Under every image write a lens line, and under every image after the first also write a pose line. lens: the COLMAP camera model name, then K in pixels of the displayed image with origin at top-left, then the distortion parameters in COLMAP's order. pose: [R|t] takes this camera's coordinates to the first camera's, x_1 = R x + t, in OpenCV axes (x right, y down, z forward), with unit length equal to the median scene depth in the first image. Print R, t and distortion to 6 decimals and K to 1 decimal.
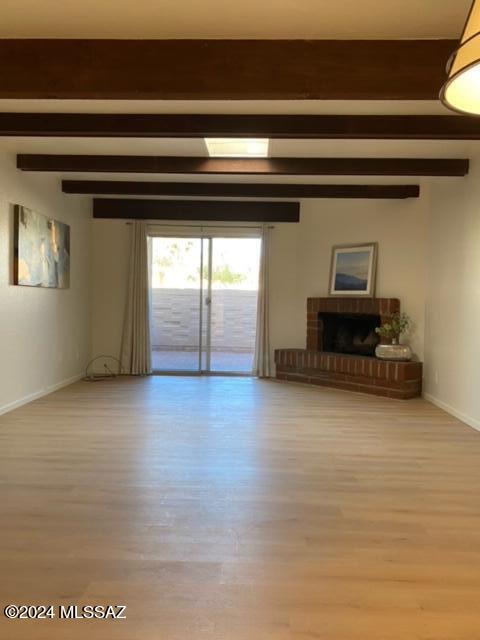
lens RADIAL K [[582.5, 0, 238.3], [0, 582.5, 322.4], [0, 0, 1]] dist [0.037210, -0.031996]
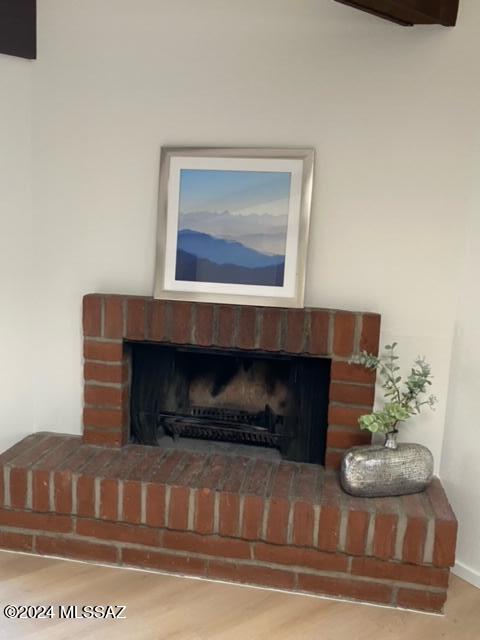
lens RADIAL K [[582.5, 0, 242.9], [0, 582.5, 316.1], [0, 0, 1]] dist [0.037210, -0.031996]
pose [[0.785450, -0.082209, 0.613442, -0.005770], [-0.015111, 0.988297, 0.151793, -0.029762], [-0.618741, -0.128495, 0.775015, 0.243686]]
